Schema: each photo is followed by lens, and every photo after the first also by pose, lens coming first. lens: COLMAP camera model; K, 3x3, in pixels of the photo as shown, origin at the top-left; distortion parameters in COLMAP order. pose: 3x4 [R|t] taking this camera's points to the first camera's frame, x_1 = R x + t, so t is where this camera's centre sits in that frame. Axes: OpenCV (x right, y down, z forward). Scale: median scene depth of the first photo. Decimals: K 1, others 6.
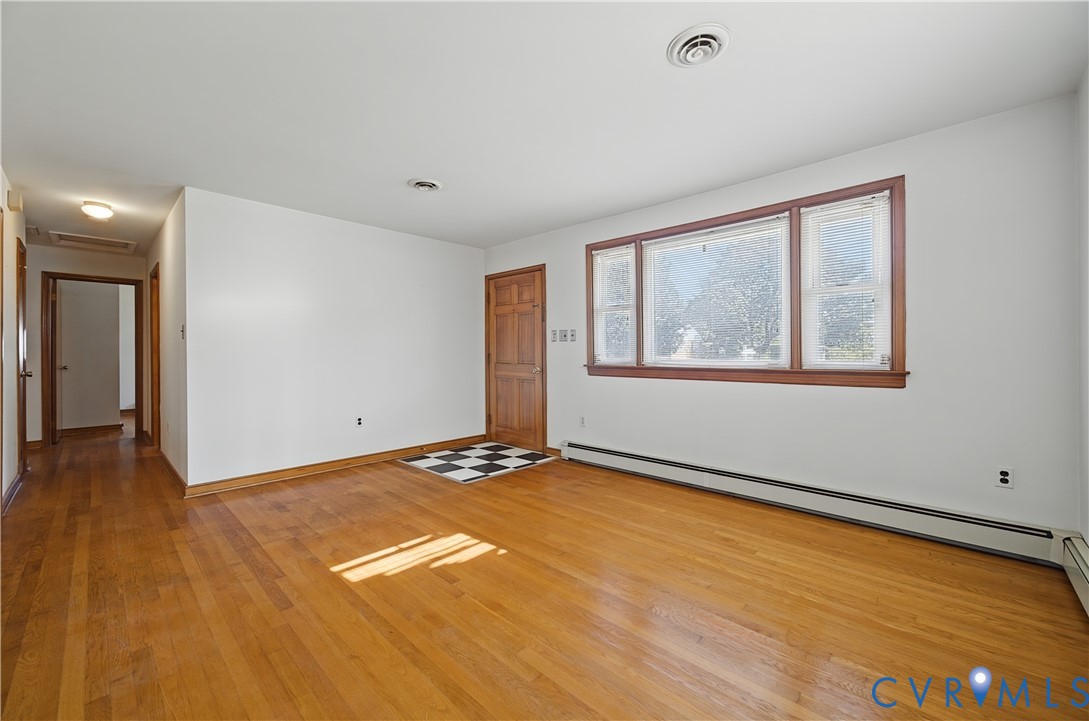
lens RADIAL K [[433.1, 0, 549.8], [0, 433.1, 353.1], [0, 0, 1]] dist [-0.002947, 0.000639]
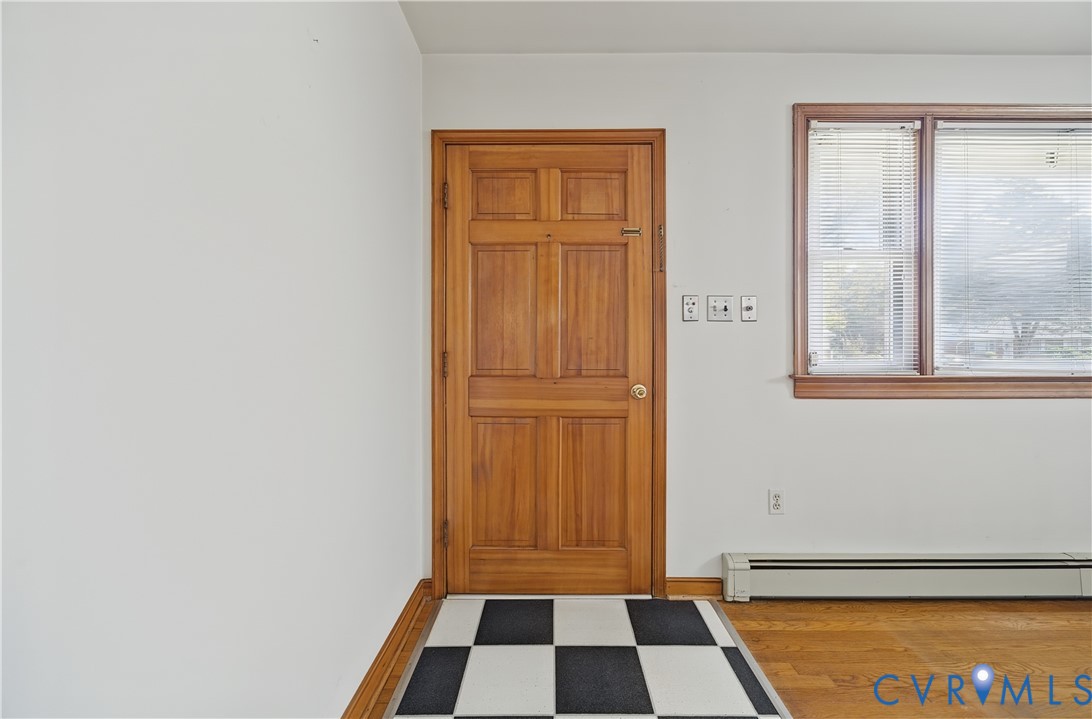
lens RADIAL K [[434.3, 0, 555.0], [0, 434.3, 357.4], [0, 0, 1]] dist [-0.002947, 0.000639]
pose [[0.735192, -0.000232, 0.677858, -0.400607], [0.001615, 0.999998, -0.001409, 0.009037], [-0.677857, 0.002130, 0.735191, 0.849761]]
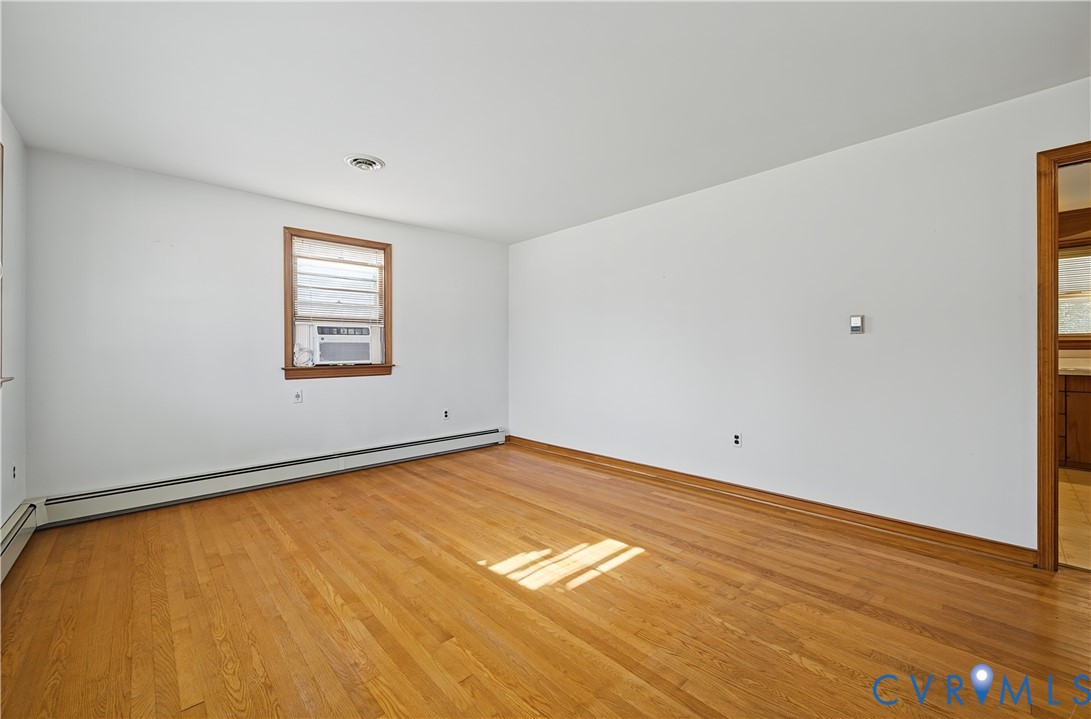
lens RADIAL K [[433.9, 0, 545.4], [0, 433.9, 353.7], [0, 0, 1]] dist [-0.002947, 0.000639]
pose [[-0.997535, 0.002875, 0.070106, -0.179686], [0.003320, 0.999975, 0.006234, -0.003023], [-0.070086, 0.006452, -0.997520, 1.099435]]
